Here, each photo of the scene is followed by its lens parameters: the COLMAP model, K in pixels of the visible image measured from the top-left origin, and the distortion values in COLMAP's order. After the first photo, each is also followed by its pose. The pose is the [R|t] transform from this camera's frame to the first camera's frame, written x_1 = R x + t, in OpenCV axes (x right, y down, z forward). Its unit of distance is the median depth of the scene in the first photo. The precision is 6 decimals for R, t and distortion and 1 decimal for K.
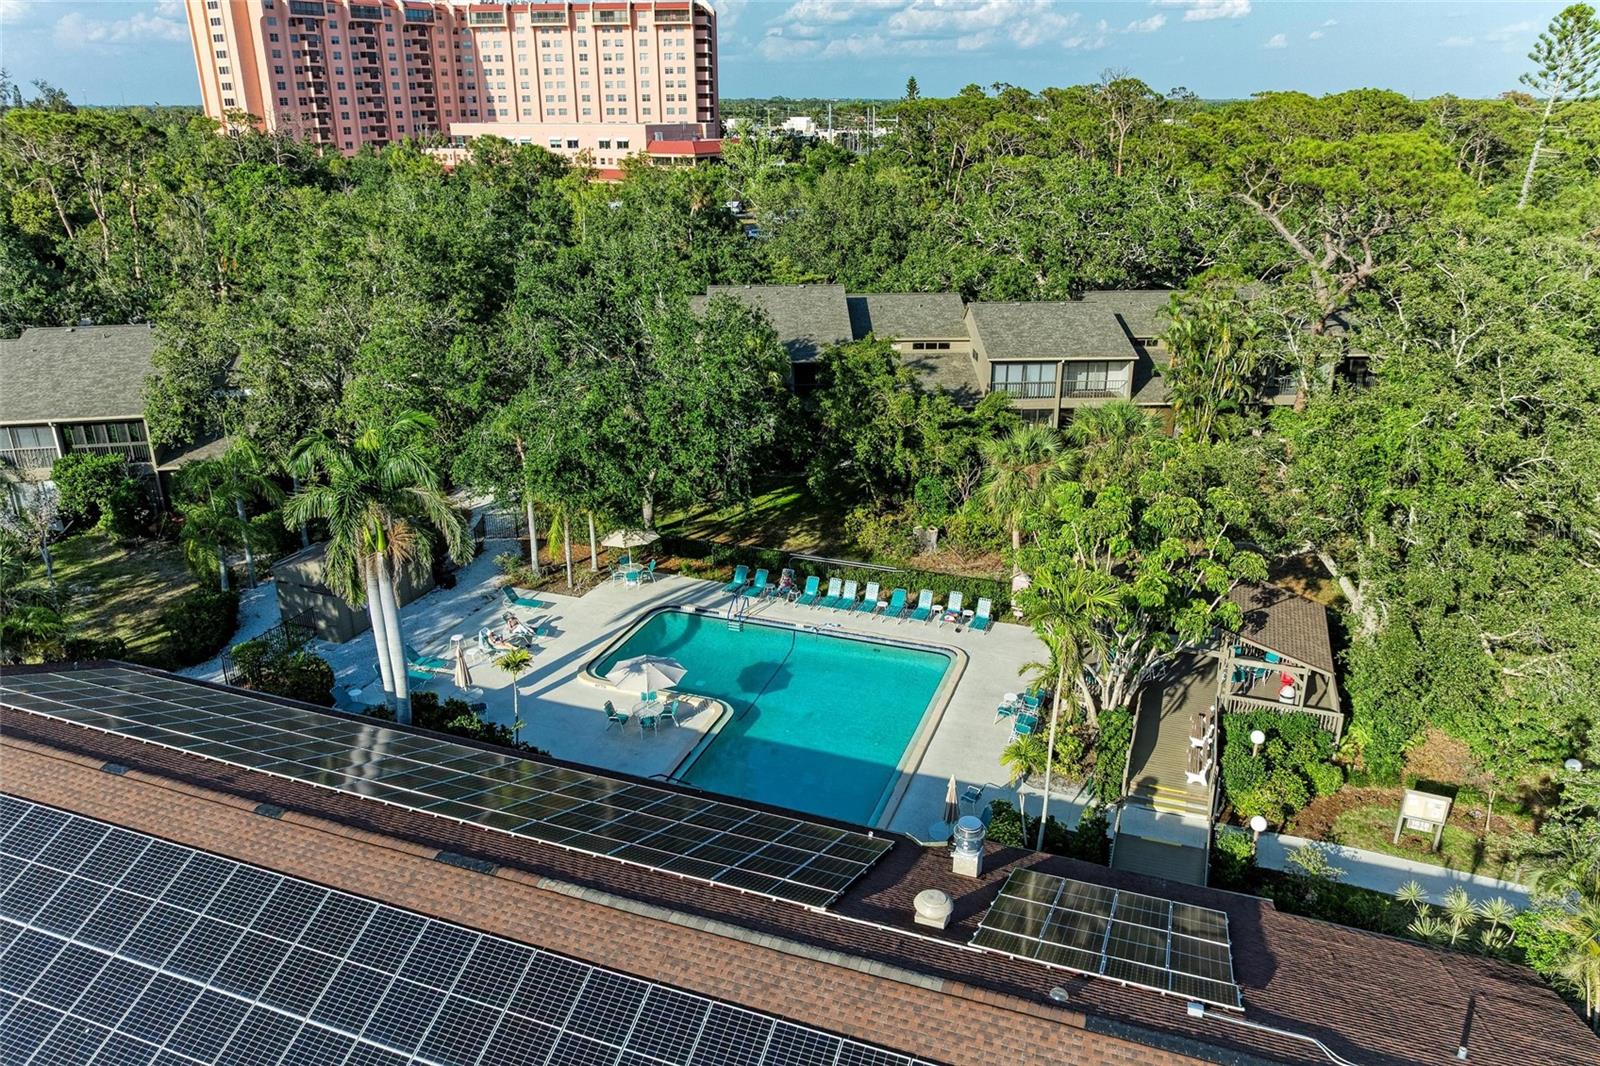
lens RADIAL K [[1137.4, 0, 777.4], [0, 1137.4, 506.9], [0, 0, 1]] dist [-0.027581, 0.006249]
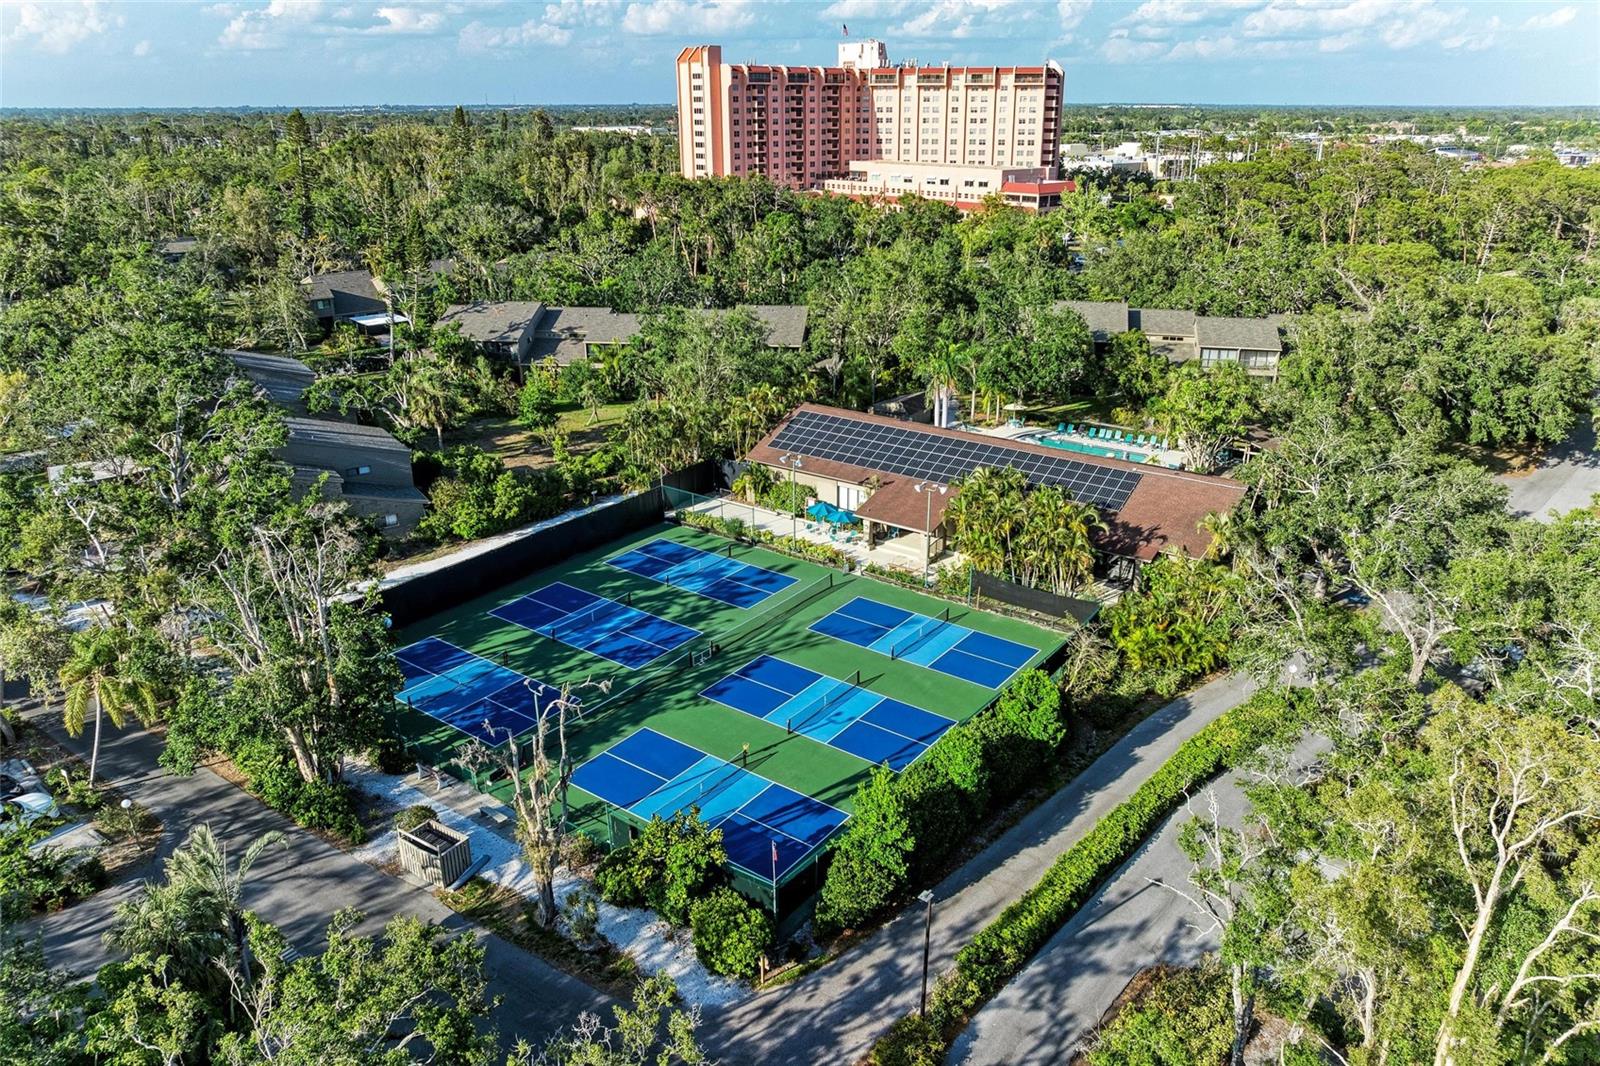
lens RADIAL K [[1113.3, 0, 790.9], [0, 1113.3, 527.8], [0, 0, 1]] dist [-0.020762, 0.001485]
pose [[0.964690, 0.097911, -0.244513, 0.002205], [-0.092603, 0.995152, 0.033138, 0.053826], [0.246572, -0.009325, 0.969080, -0.300793]]
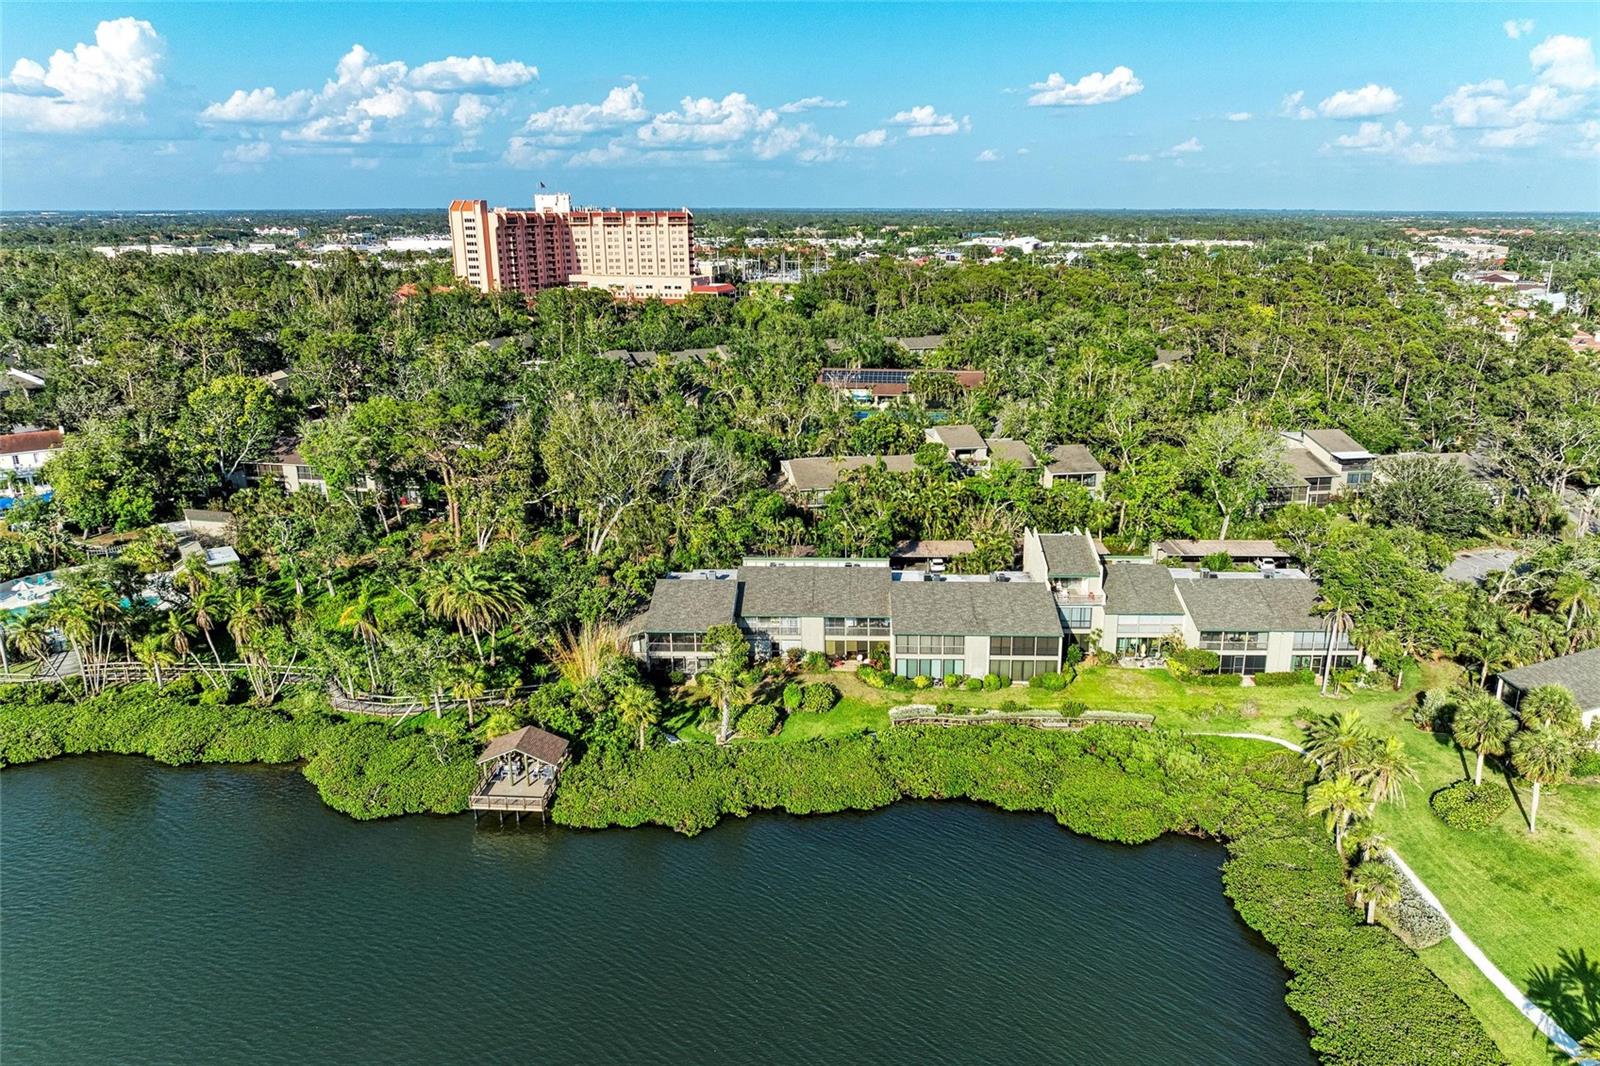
lens RADIAL K [[1122.4, 0, 812.5], [0, 1122.4, 535.2], [0, 0, 1]] dist [-0.027654, 0.010583]
pose [[0.970665, -0.061606, 0.232410, -0.395281], [0.075554, 0.995806, -0.051589, 0.253365], [-0.228257, 0.067635, 0.971249, -1.004358]]
